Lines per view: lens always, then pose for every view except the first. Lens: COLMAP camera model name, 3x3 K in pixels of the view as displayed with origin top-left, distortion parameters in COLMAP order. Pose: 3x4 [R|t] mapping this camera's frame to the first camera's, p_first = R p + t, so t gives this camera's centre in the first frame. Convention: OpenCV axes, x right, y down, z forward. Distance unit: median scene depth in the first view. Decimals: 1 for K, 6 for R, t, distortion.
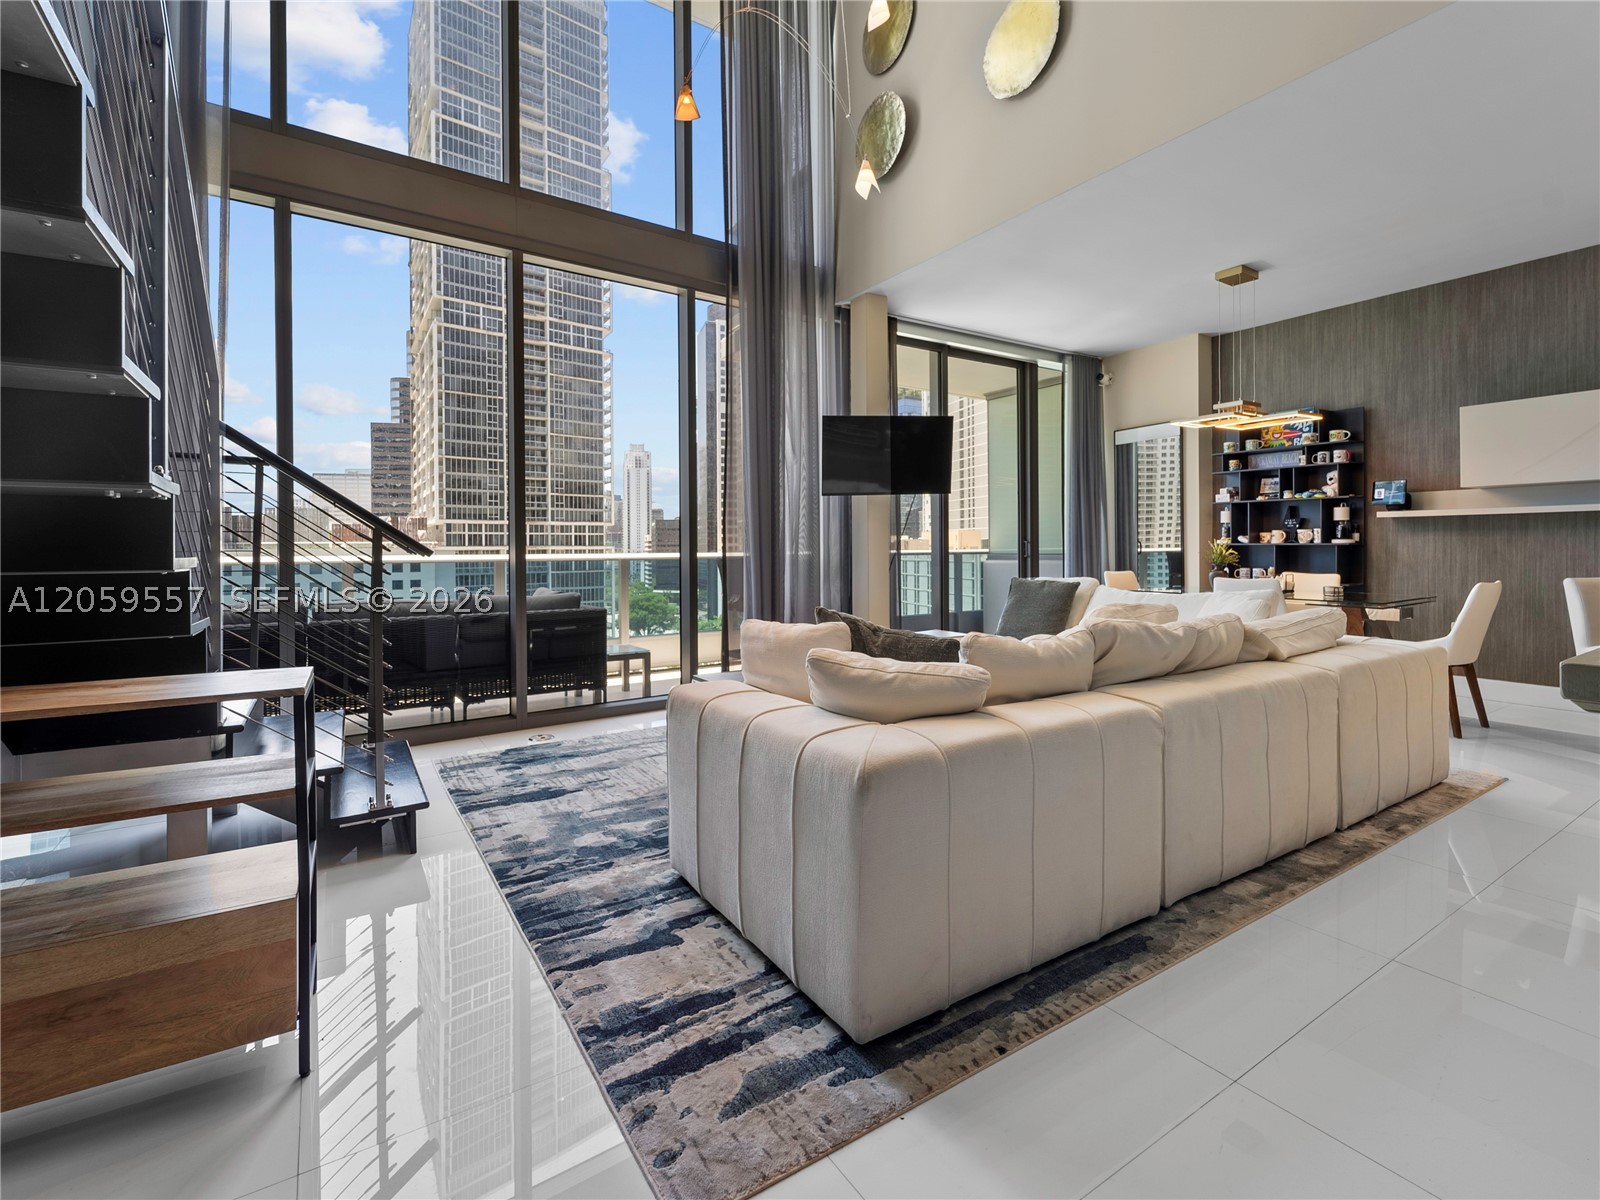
lens RADIAL K [[738.0, 0, 806.9], [0, 738.0, 549.5], [0, 0, 1]] dist [0.000969, -0.001457]
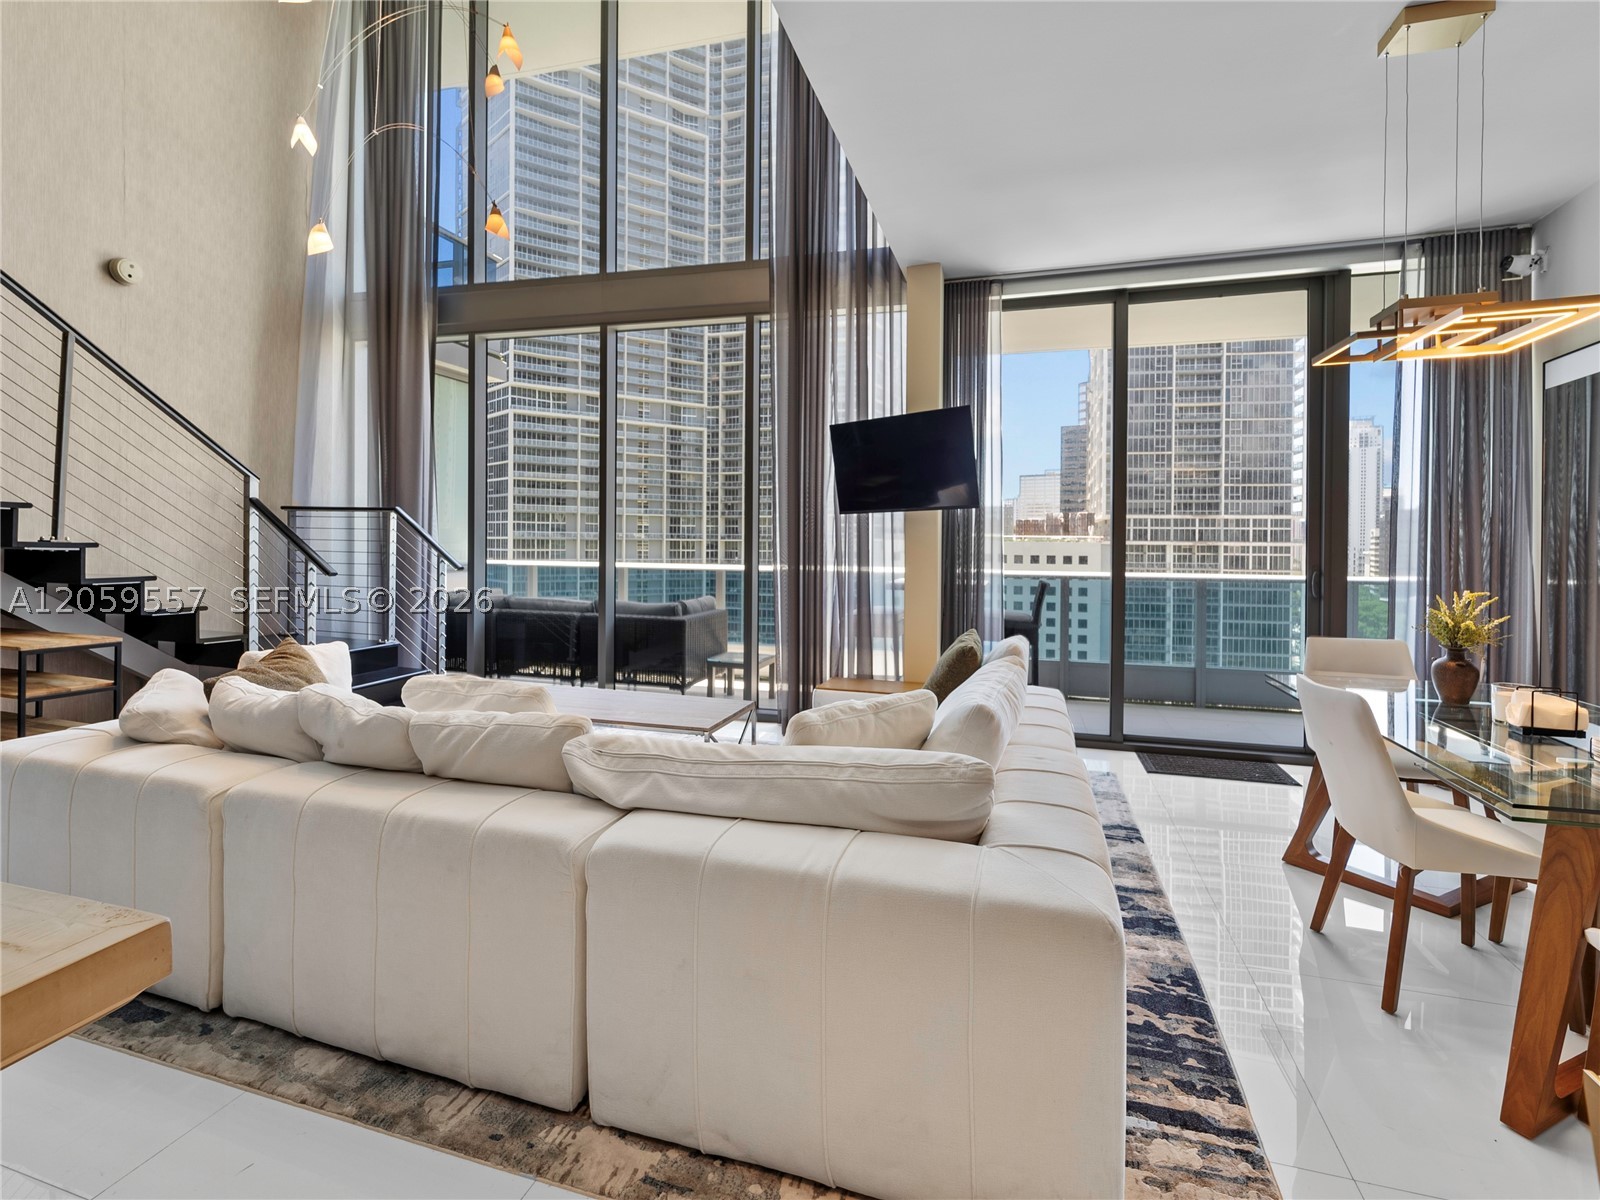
lens RADIAL K [[738.0, 0, 806.9], [0, 738.0, 549.5], [0, 0, 1]] dist [0.000969, -0.001457]
pose [[0.647859, 0.021961, -0.761444, 0.628554], [-0.015751, 0.999757, 0.015432, -0.041408], [0.761598, 0.001996, 0.648047, 0.371678]]
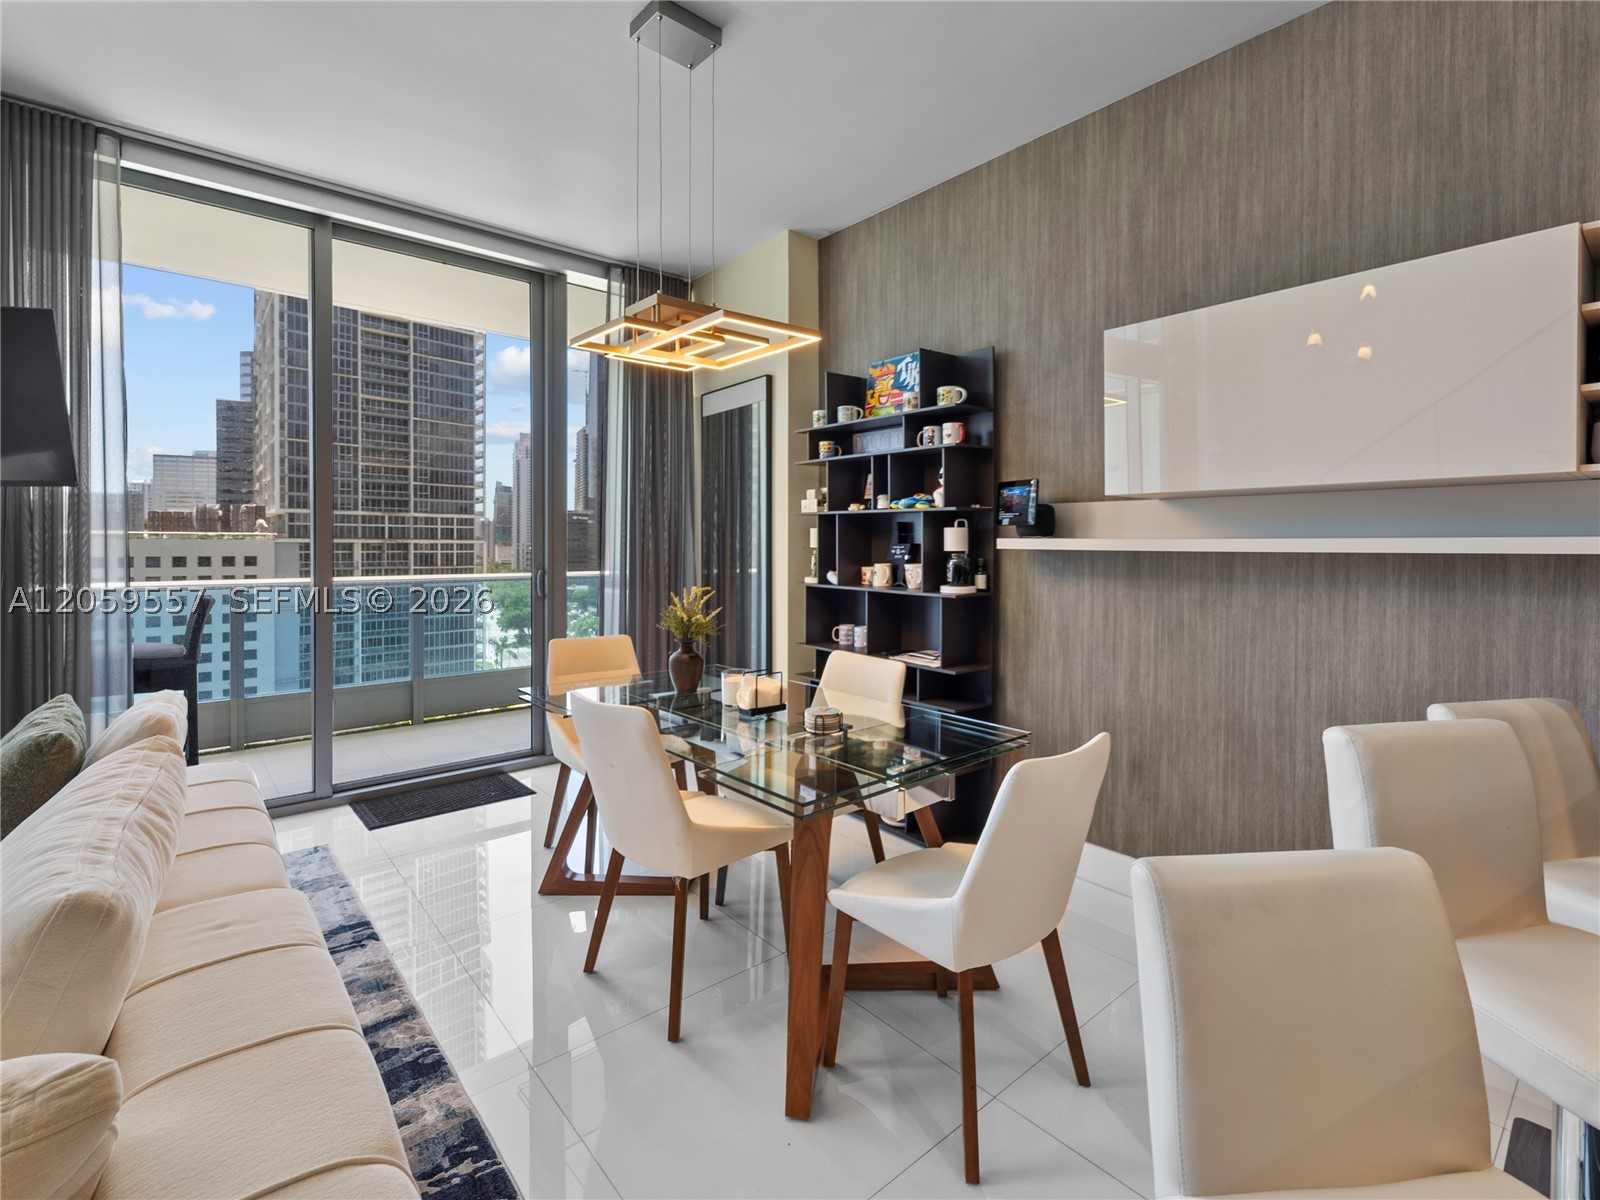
lens RADIAL K [[738.0, 0, 806.9], [0, 738.0, 549.5], [0, 0, 1]] dist [0.000969, -0.001457]
pose [[0.990308, 0.011319, 0.138428, 0.551489], [-0.011917, 0.999923, 0.003492, -0.042704], [-0.138377, -0.005108, 0.990366, 0.481921]]
